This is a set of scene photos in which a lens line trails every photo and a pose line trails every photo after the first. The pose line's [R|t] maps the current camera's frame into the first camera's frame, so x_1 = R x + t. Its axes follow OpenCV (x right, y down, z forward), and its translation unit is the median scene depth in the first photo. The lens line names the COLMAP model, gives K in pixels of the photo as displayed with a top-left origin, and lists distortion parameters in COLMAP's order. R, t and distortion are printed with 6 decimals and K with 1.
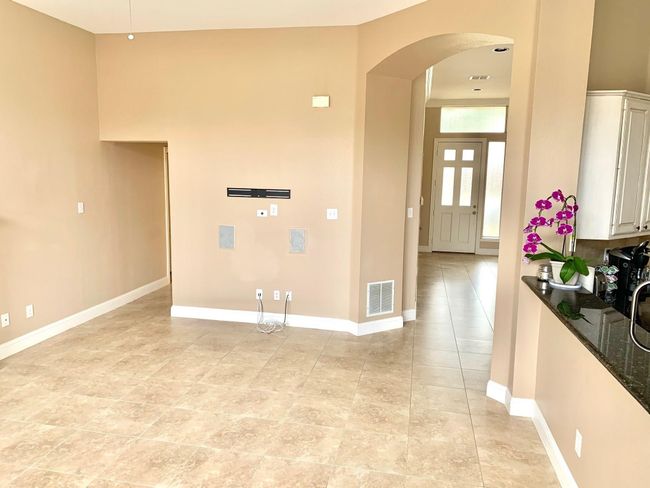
lens RADIAL K [[490.6, 0, 325.4], [0, 490.6, 239.6], [0, 0, 1]] dist [0.032503, -0.040430]
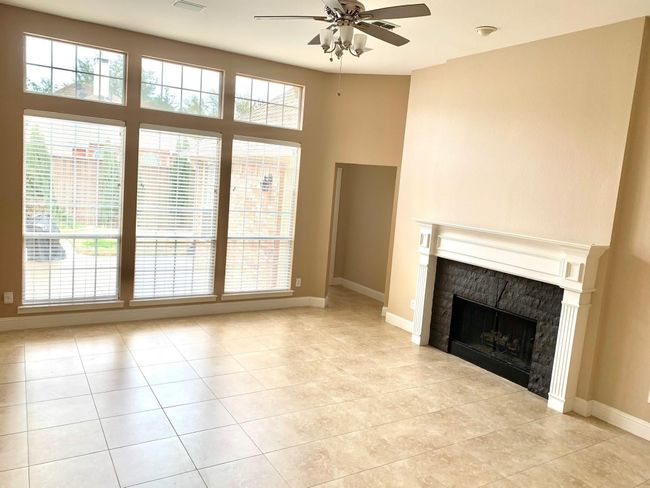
lens RADIAL K [[490.6, 0, 322.3], [0, 490.6, 241.5], [0, 0, 1]] dist [0.032503, -0.040430]
pose [[-0.726911, 0.015587, -0.686555, 0.241674], [-0.186600, 0.957645, 0.219310, -0.121992], [0.660894, 0.287530, -0.693214, 0.807901]]
